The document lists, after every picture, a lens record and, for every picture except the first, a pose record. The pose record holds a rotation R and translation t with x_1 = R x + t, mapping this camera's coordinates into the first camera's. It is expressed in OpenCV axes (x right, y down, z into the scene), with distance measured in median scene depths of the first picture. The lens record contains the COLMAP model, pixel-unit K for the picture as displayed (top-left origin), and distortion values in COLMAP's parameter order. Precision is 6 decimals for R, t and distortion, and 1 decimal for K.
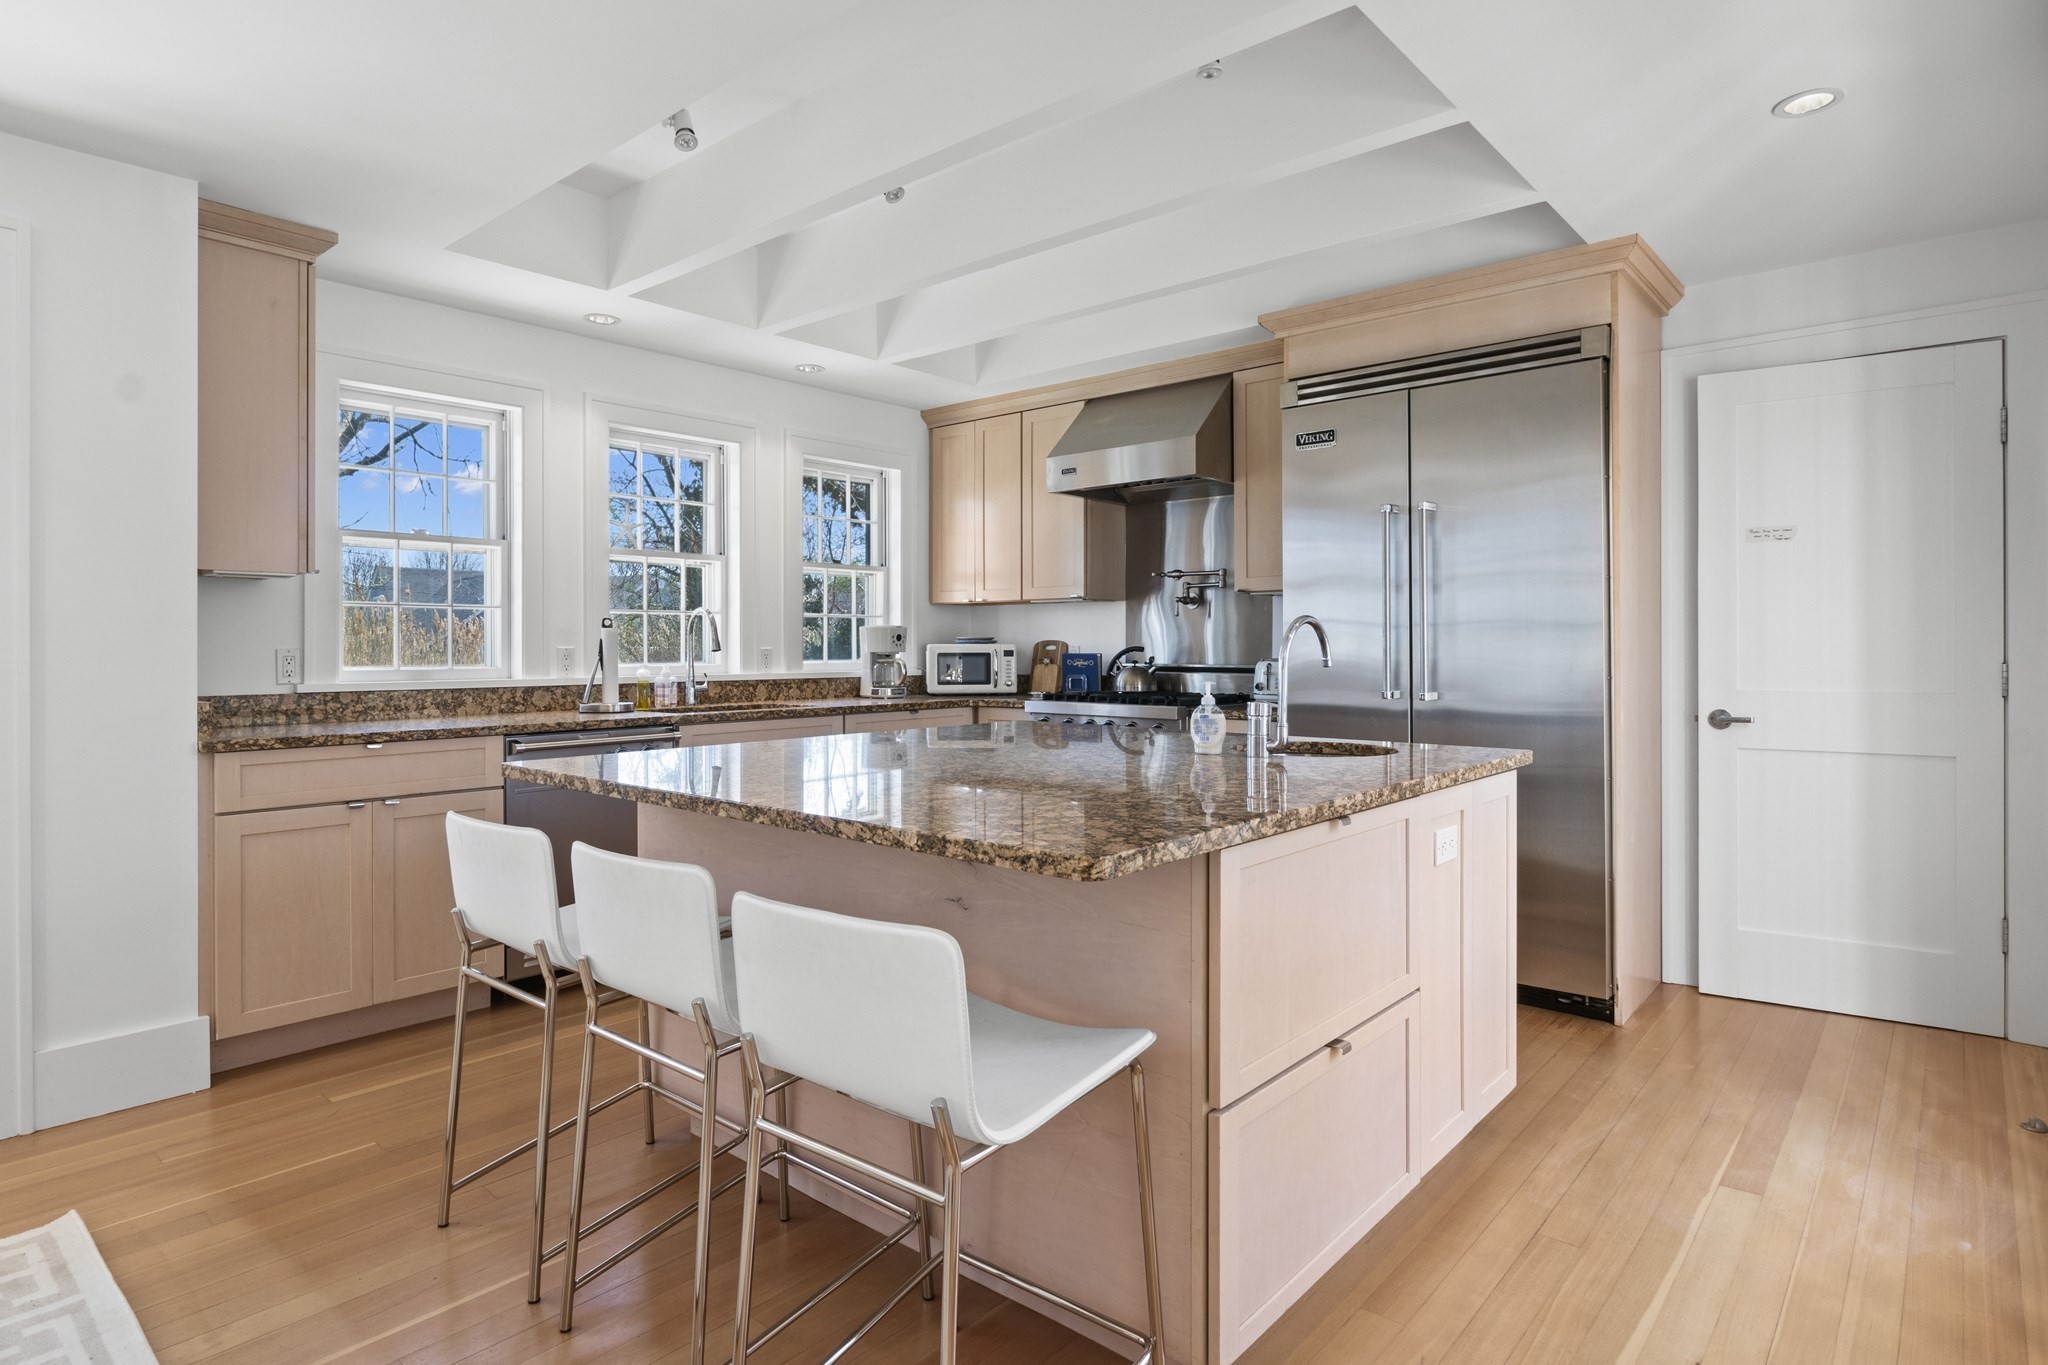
lens RADIAL K [[1098.1, 0, 983.9], [0, 1098.1, 657.8], [0, 0, 1]] dist [-0.002570, -0.000615]
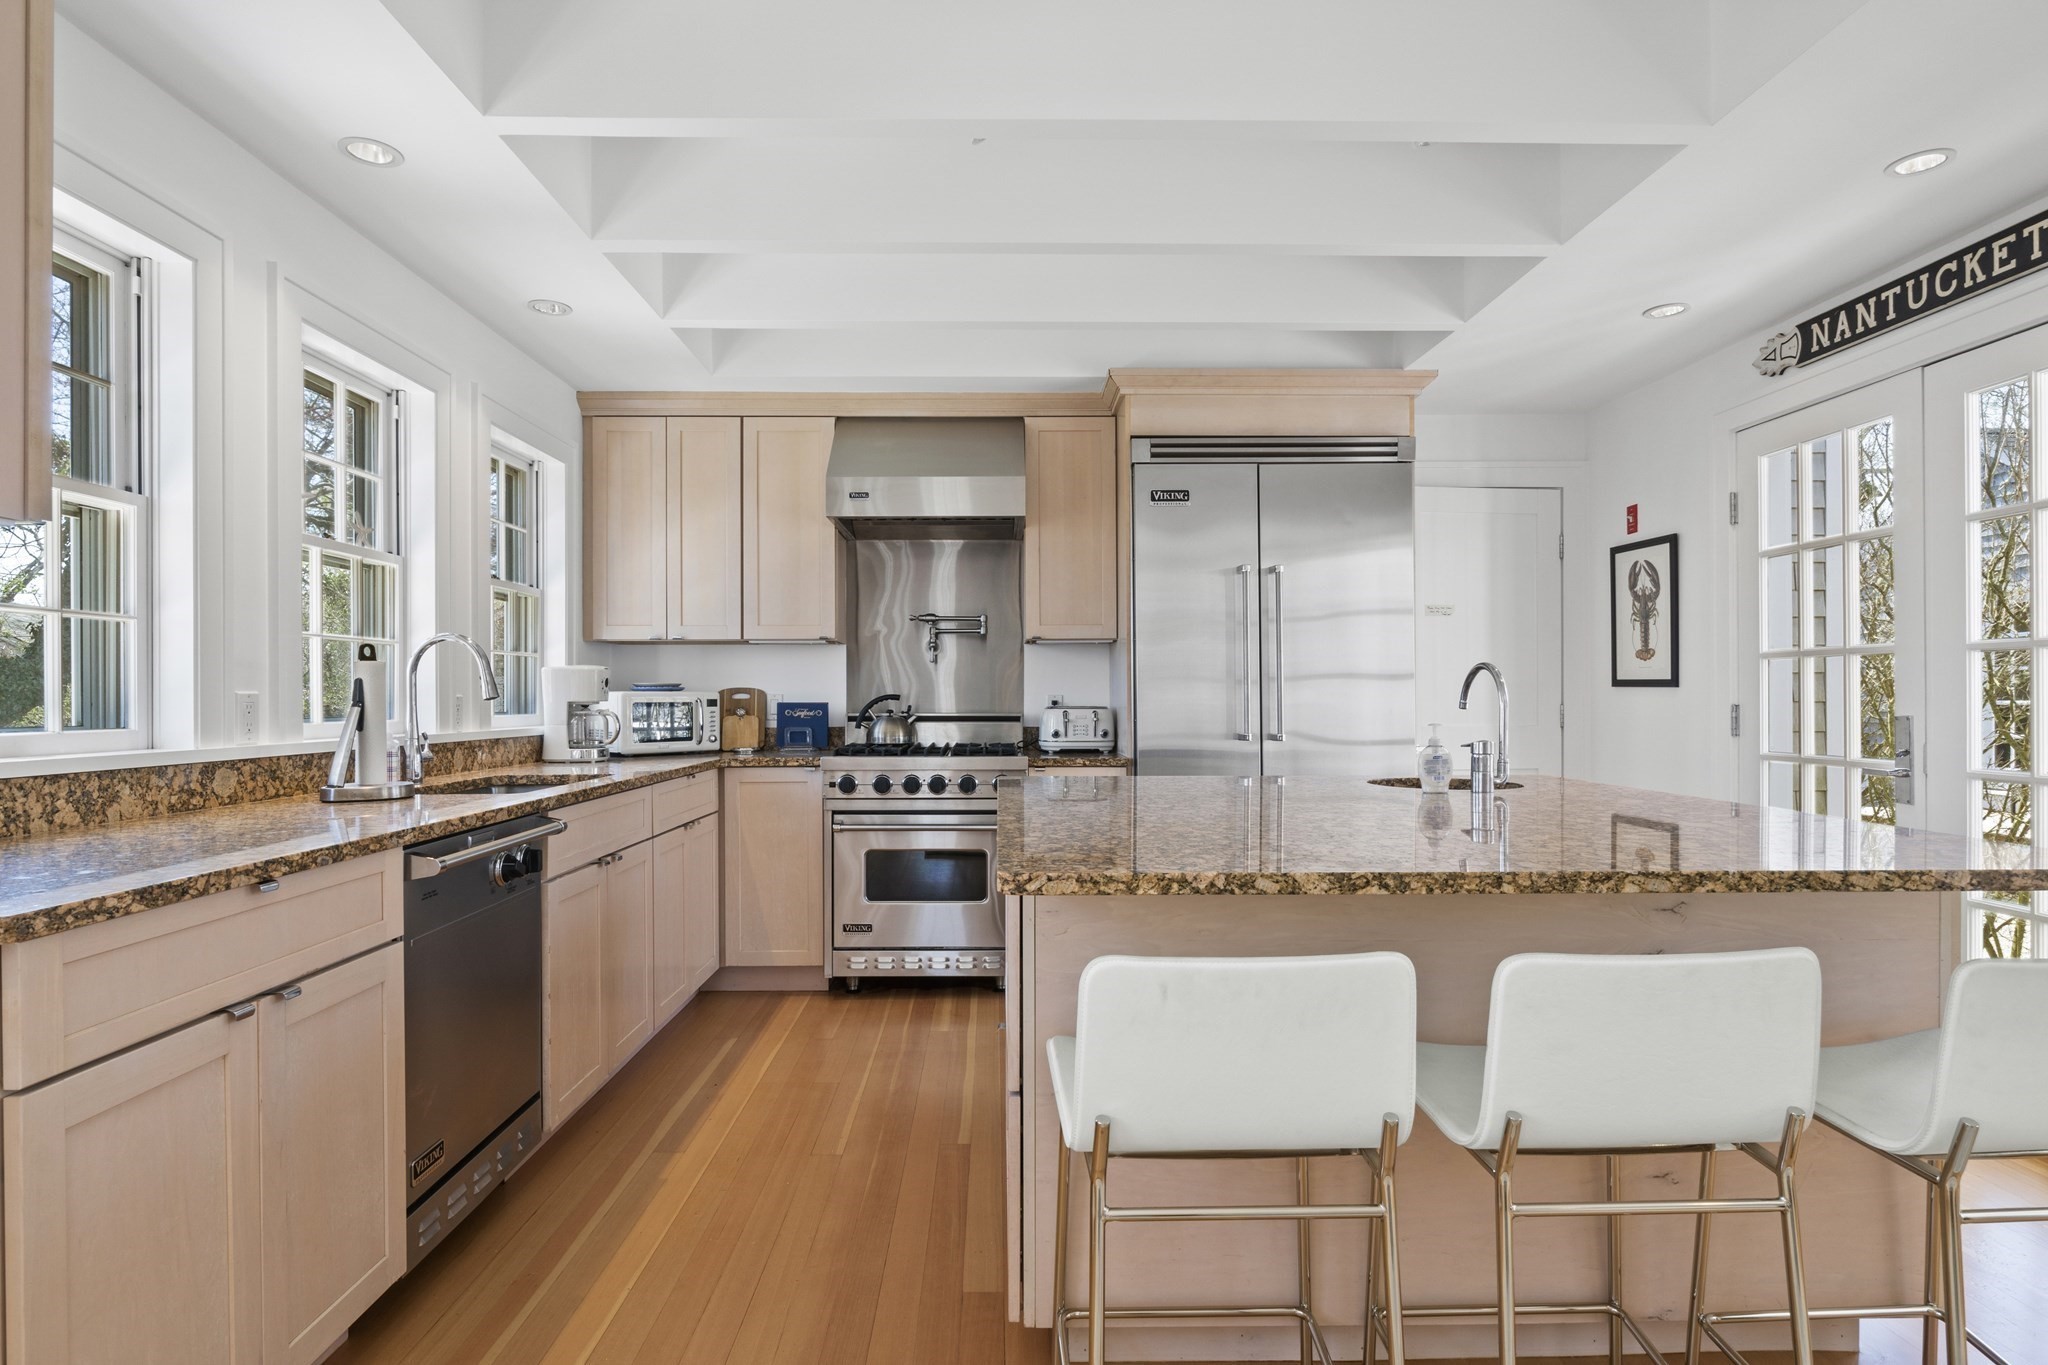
lens RADIAL K [[1098.1, 0, 1019.3], [0, 1098.1, 688.0], [0, 0, 1]] dist [-0.002570, -0.000615]
pose [[0.736022, 0.005537, 0.676935, -0.488838], [0.008298, 0.999818, -0.017200, 0.001372], [-0.676907, 0.018276, 0.735841, 0.306326]]
